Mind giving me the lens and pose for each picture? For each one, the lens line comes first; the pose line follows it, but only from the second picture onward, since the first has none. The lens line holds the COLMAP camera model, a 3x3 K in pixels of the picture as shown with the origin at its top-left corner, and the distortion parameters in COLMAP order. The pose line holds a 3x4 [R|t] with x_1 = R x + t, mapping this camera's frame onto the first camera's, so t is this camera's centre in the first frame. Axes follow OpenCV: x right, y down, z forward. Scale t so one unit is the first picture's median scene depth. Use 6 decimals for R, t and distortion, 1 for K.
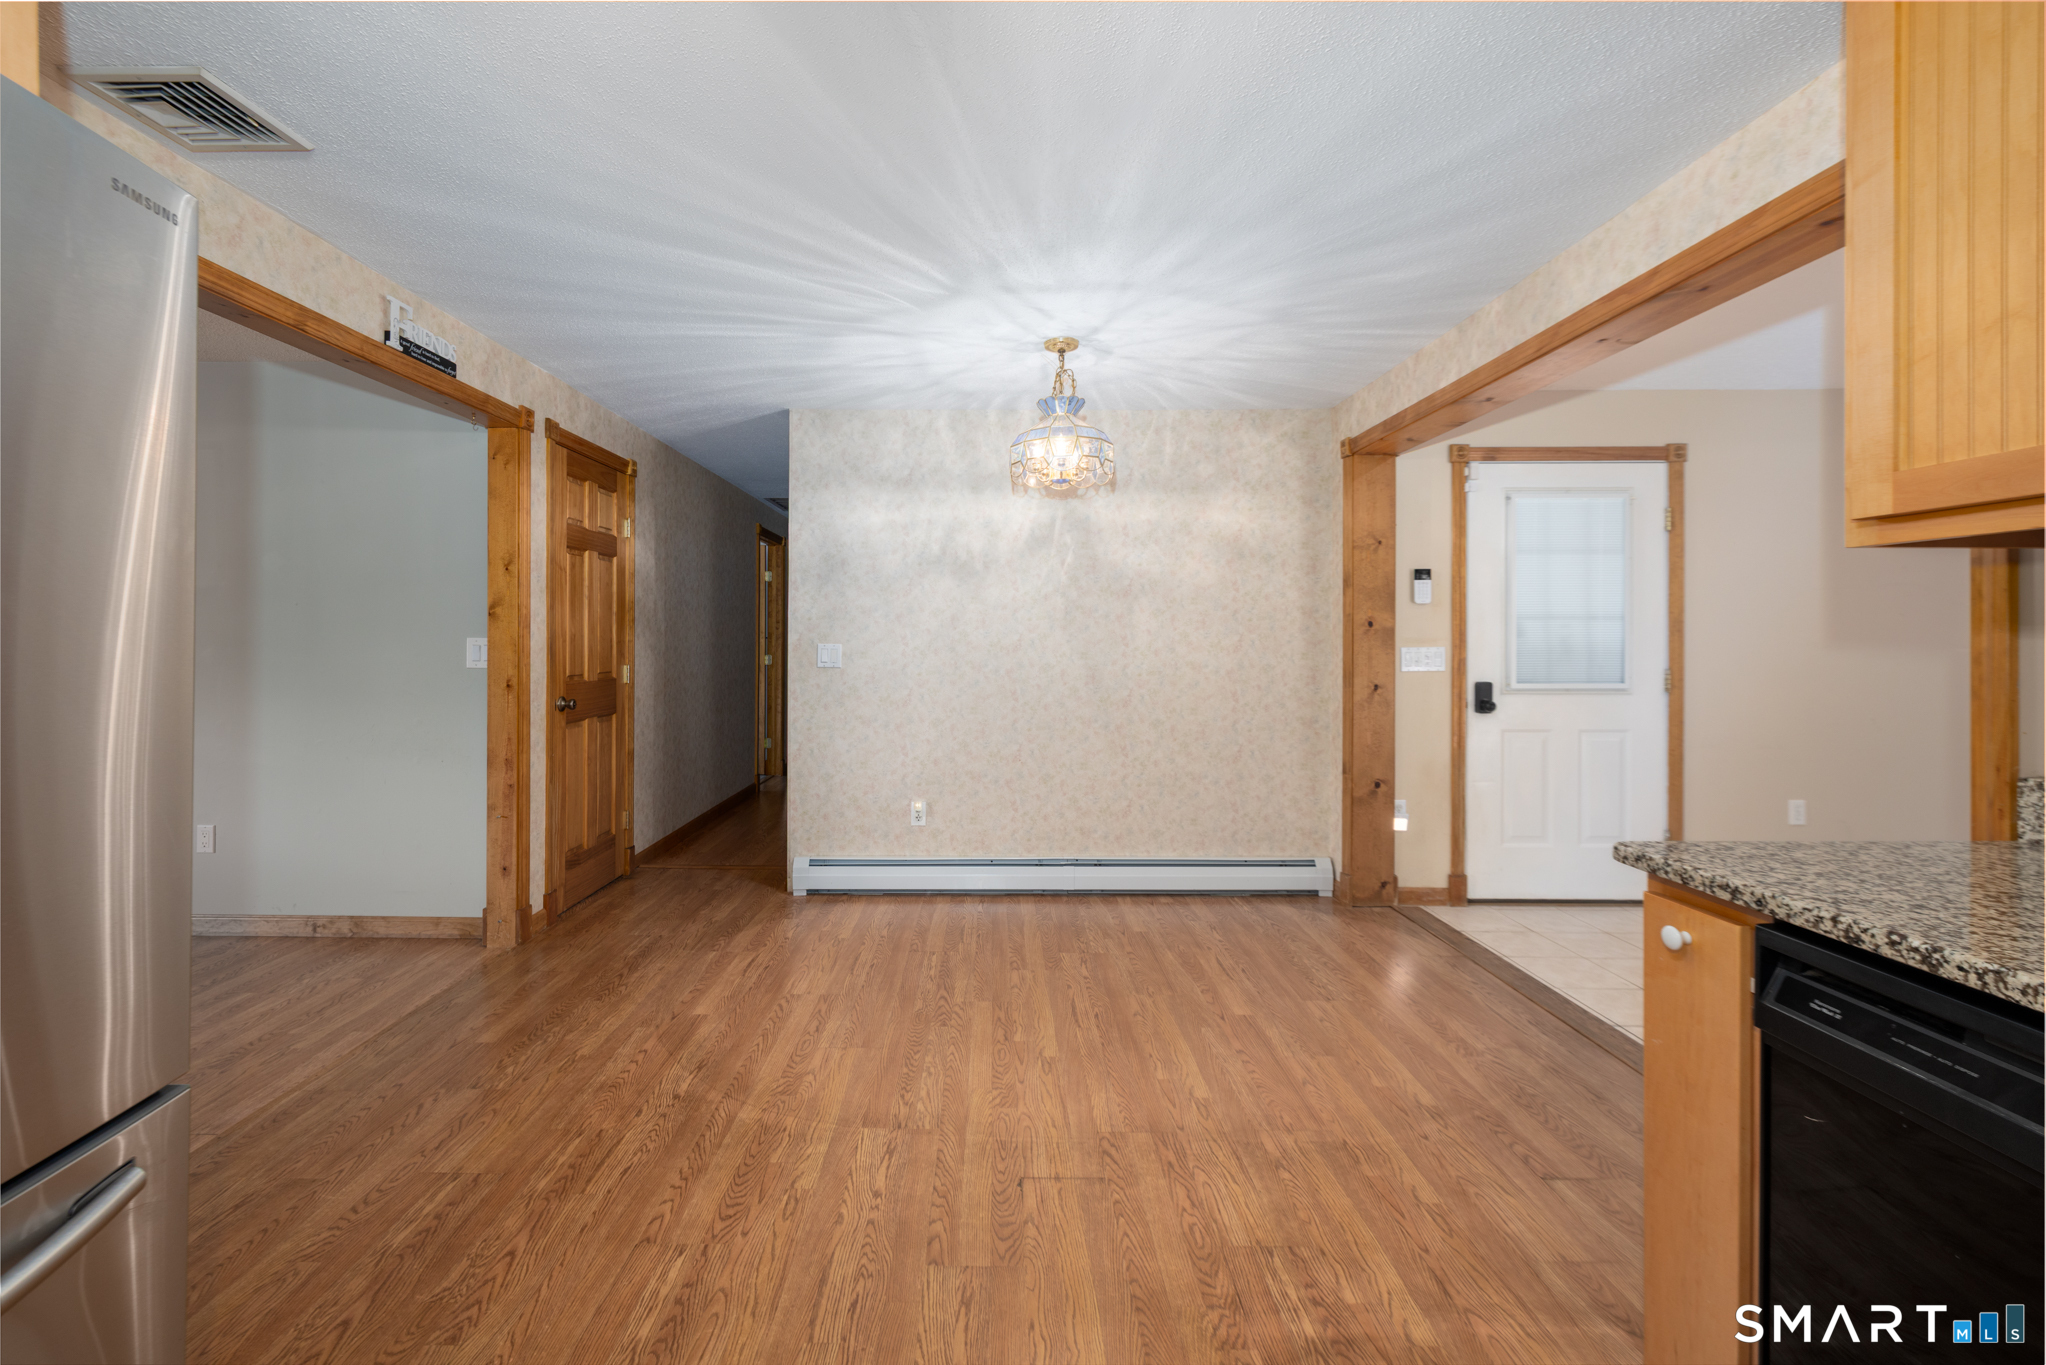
lens RADIAL K [[860.6, 0, 972.7], [0, 860.6, 644.8], [0, 0, 1]] dist [0.007008, -0.000138]
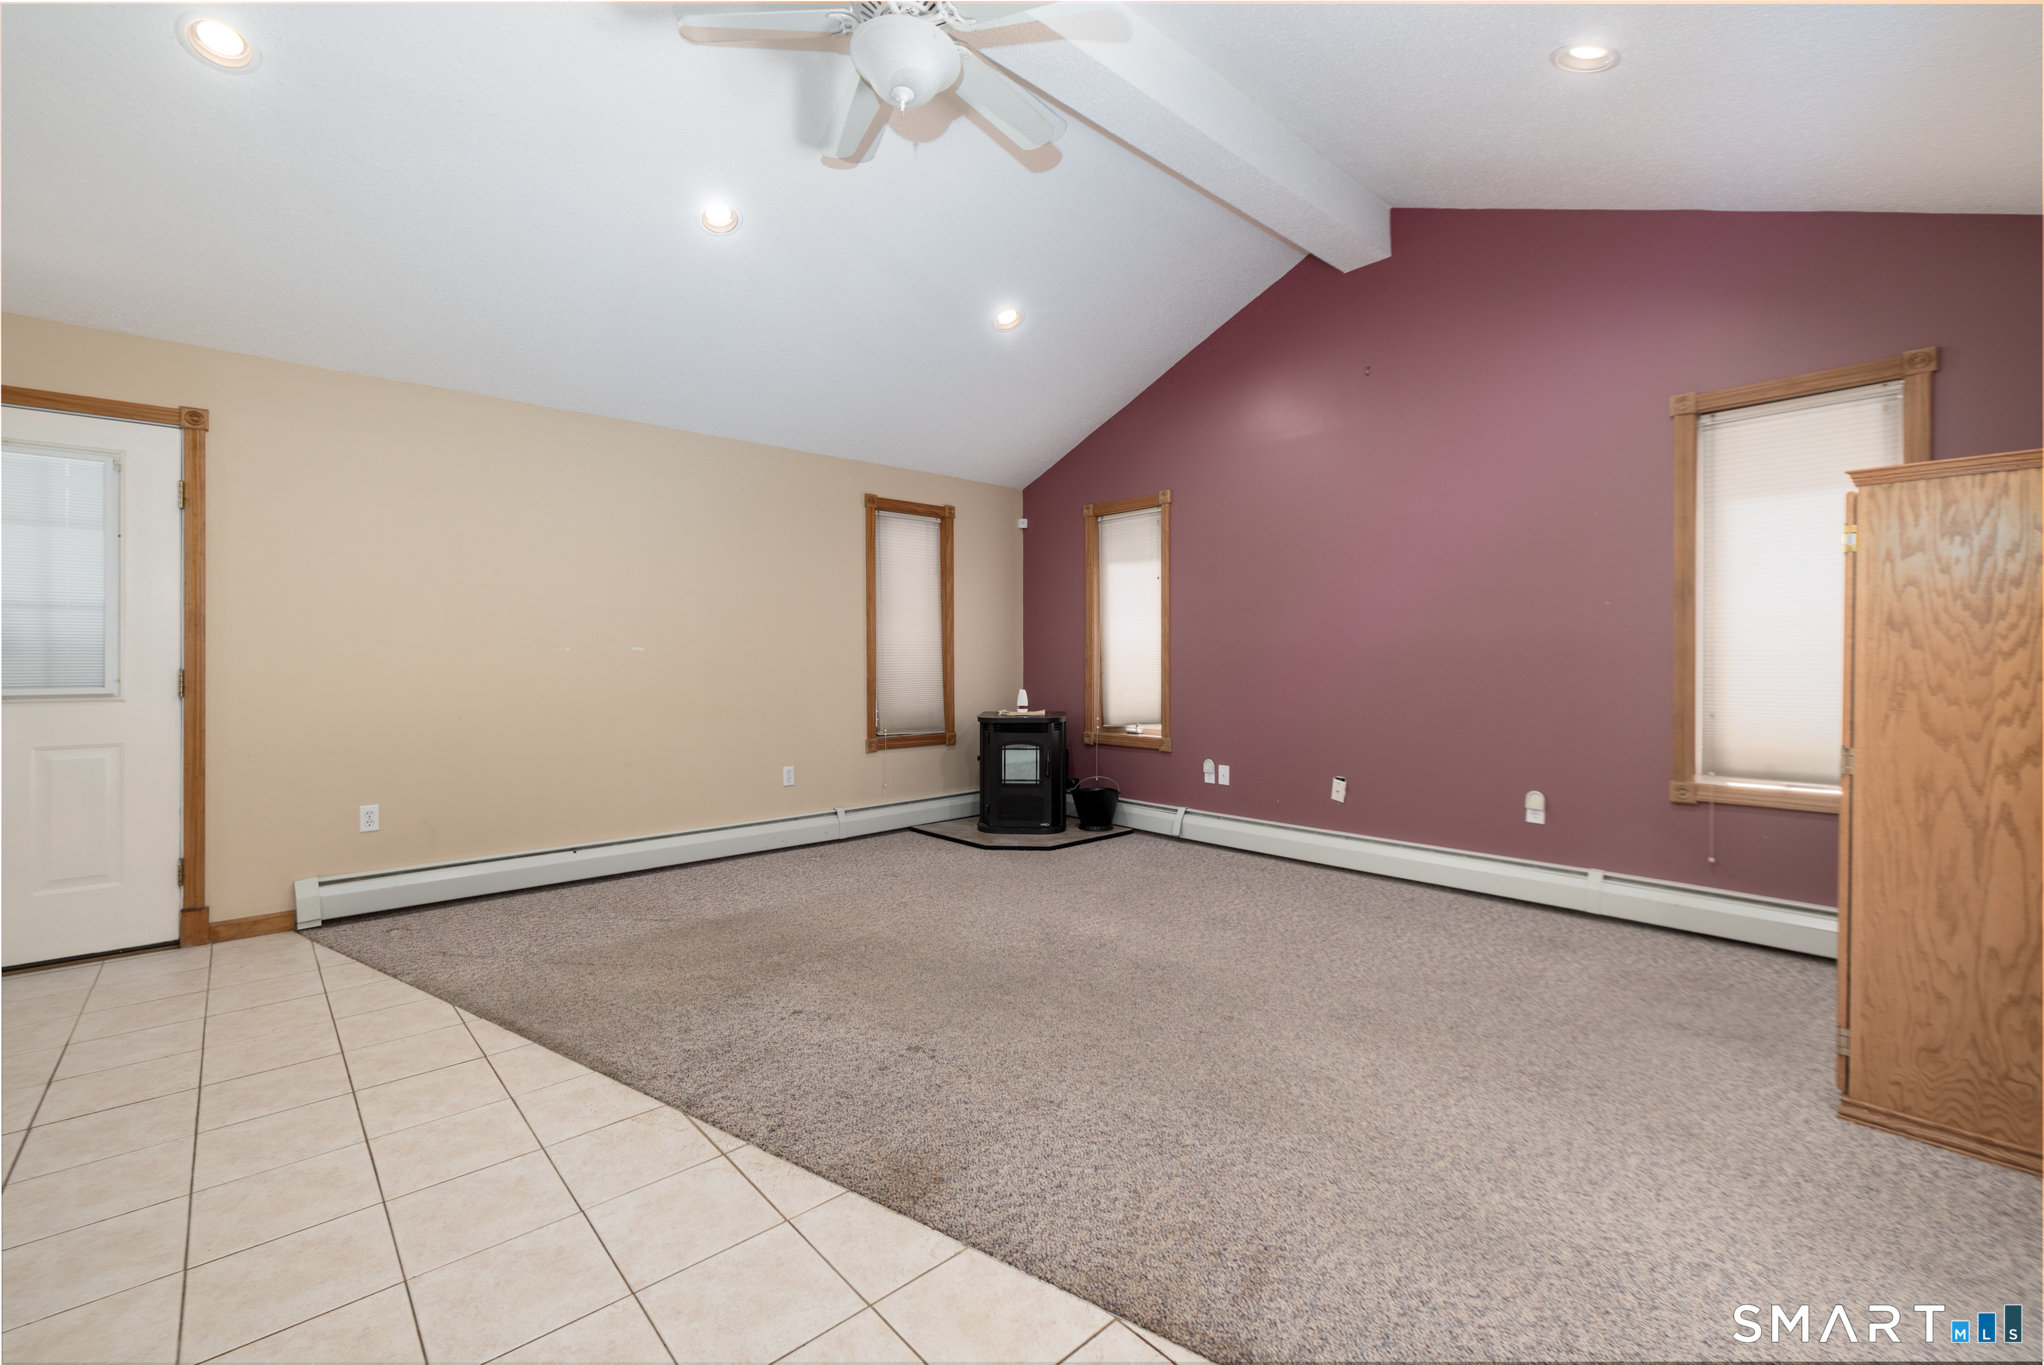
lens RADIAL K [[853.8, 0, 983.8], [0, 853.8, 670.4], [0, 0, 1]] dist [-0.003509, 0.003448]
pose [[0.726146, -0.016416, 0.687345, 1.901946], [0.014545, 0.999858, 0.008515, 0.081741], [-0.687387, 0.003814, 0.726282, -0.396347]]
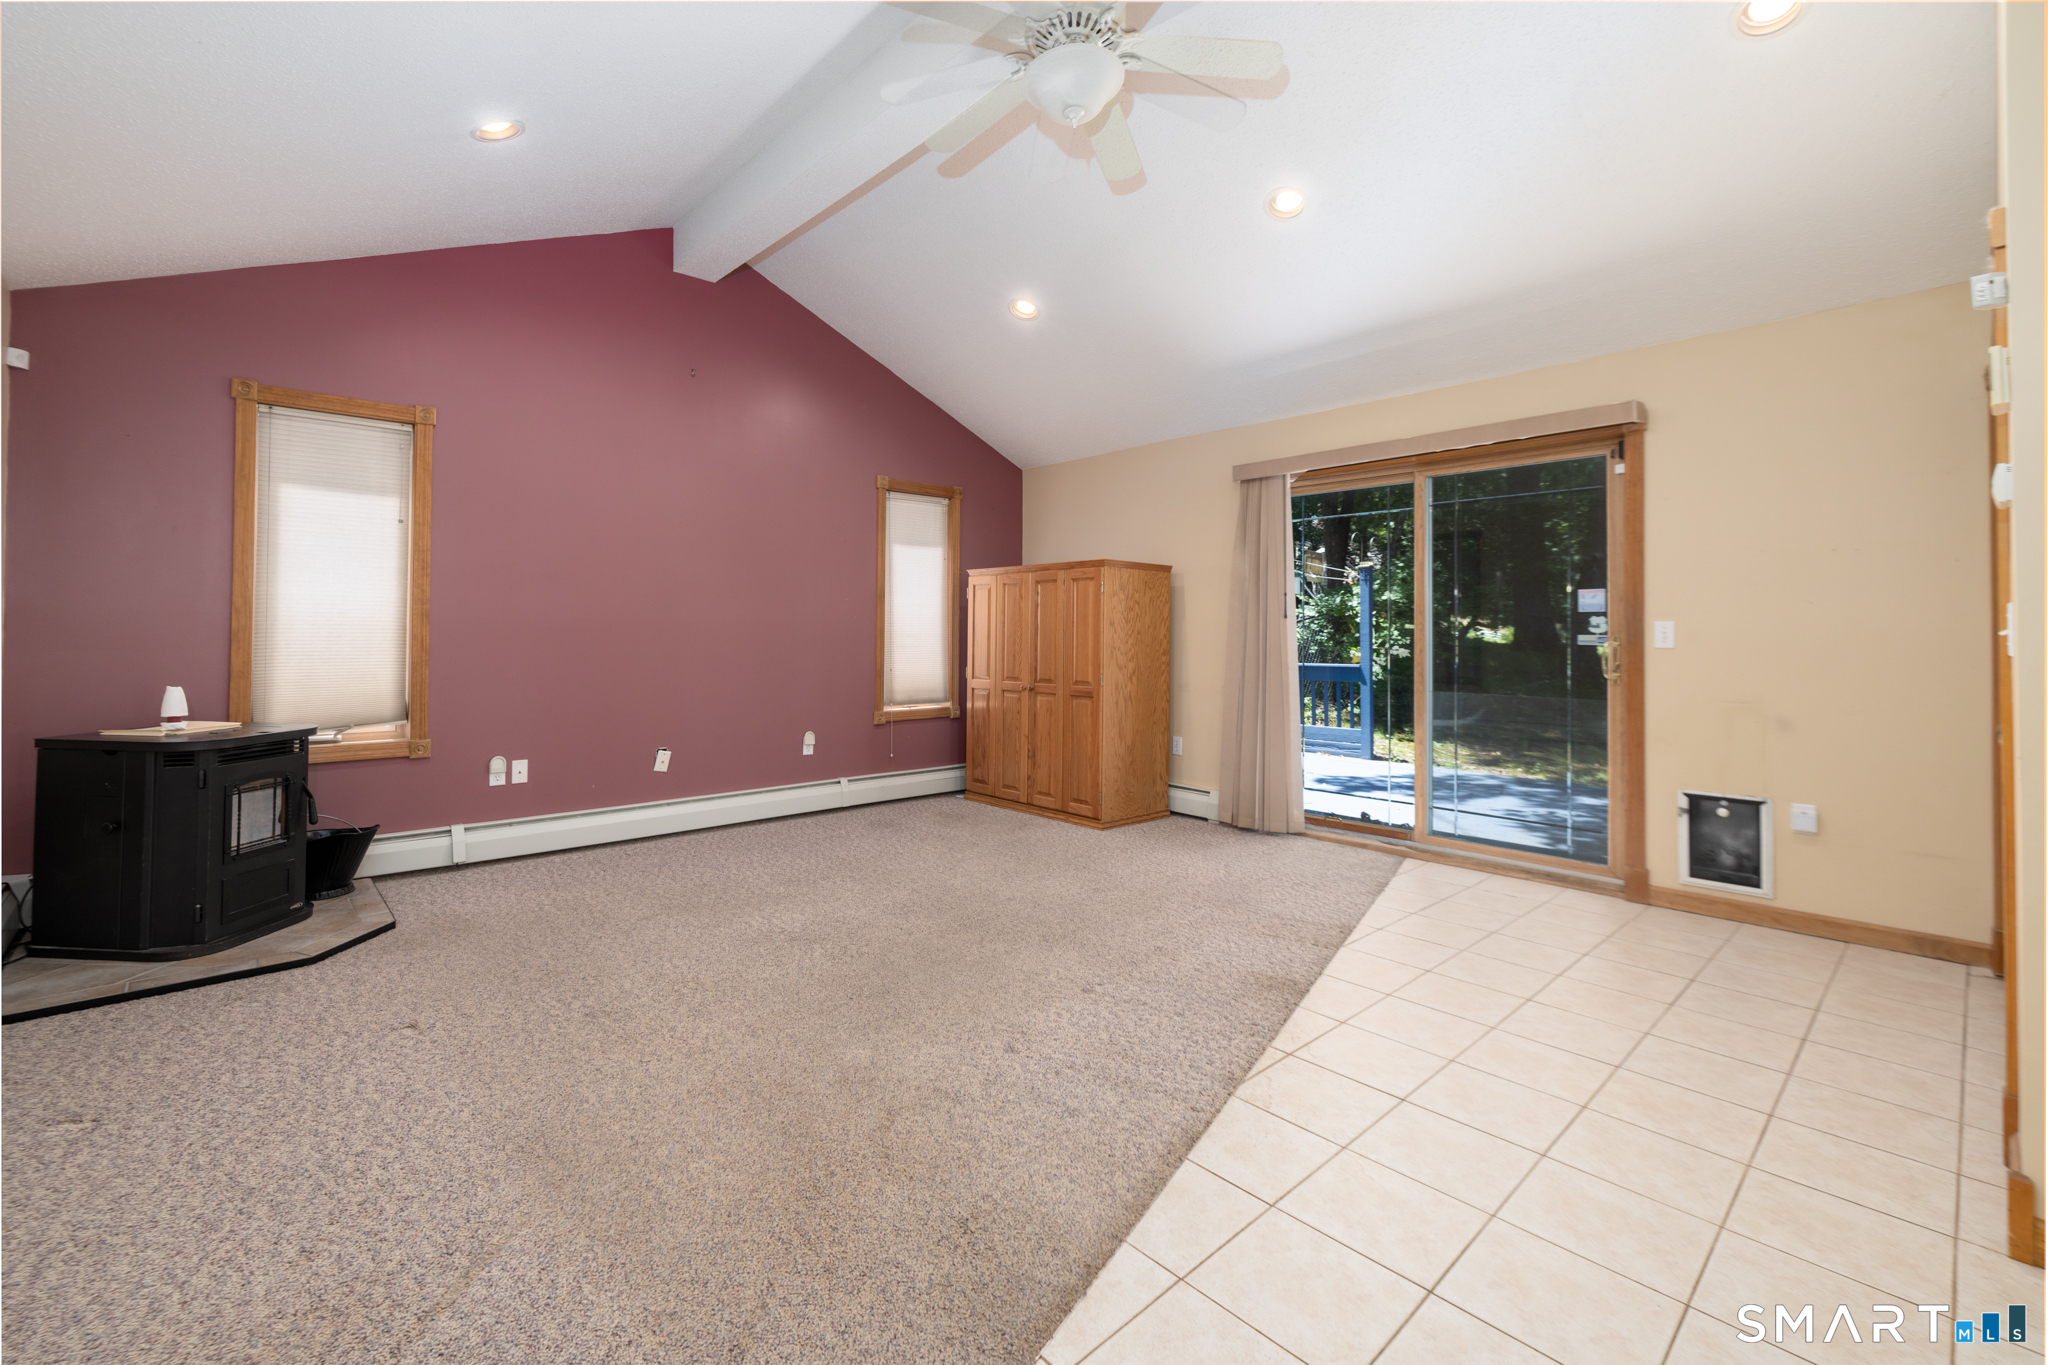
lens RADIAL K [[855.4, 0, 1005.9], [0, 855.4, 631.8], [0, 0, 1]] dist [-0.003509, 0.003448]
pose [[-0.694331, -0.006482, 0.719627, 1.774362], [-0.002021, 0.999973, 0.007057, 0.056621], [-0.719653, 0.003445, -0.694325, 1.763564]]
